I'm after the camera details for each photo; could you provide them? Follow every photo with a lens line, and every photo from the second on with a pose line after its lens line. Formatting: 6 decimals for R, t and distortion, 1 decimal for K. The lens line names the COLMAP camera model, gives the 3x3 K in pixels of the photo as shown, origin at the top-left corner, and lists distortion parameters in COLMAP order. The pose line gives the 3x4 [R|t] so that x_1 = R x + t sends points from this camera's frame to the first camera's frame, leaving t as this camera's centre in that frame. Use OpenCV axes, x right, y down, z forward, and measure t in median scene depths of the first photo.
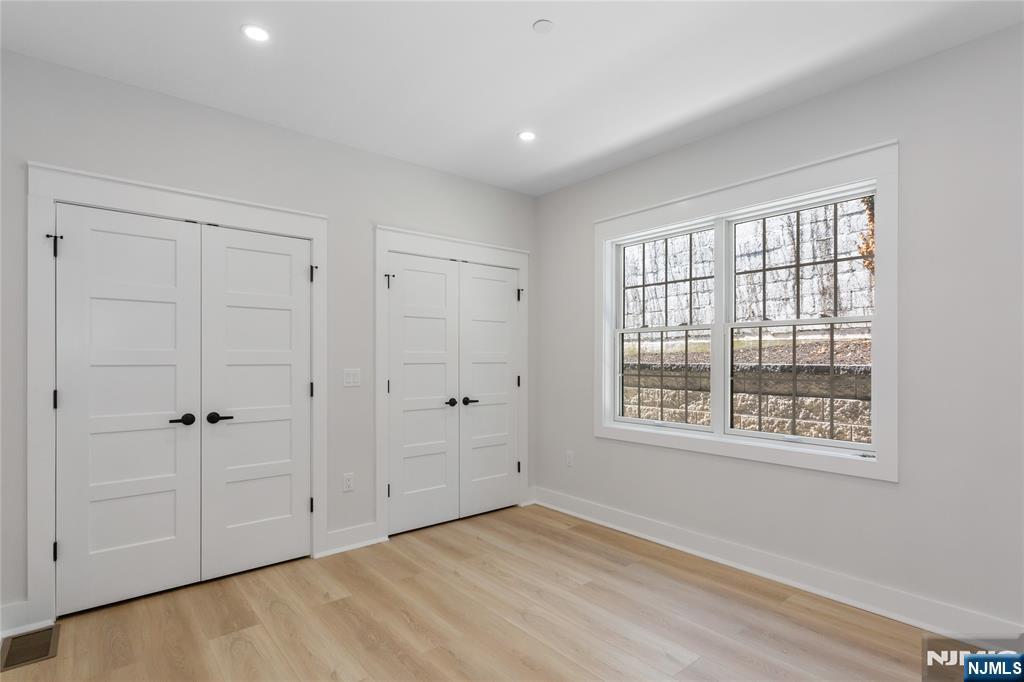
lens RADIAL K [[507.1, 0, 513.3], [0, 507.1, 360.8], [0, 0, 1]] dist [0.001267, 0.000692]
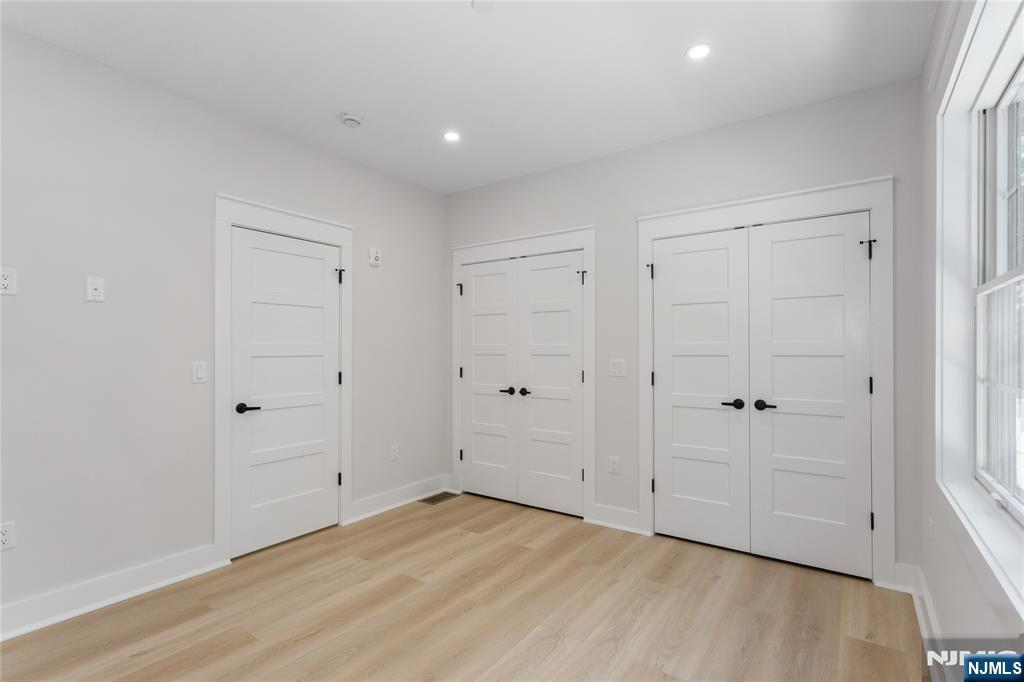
lens RADIAL K [[485.9, 0, 512.5], [0, 485.9, 348.7], [0, 0, 1]] dist [-0.000888, -0.000552]
pose [[0.255107, -0.004499, -0.966902, 0.621322], [-0.002004, 0.999985, -0.005182, -0.001840], [0.966911, 0.003260, 0.255094, 0.529699]]
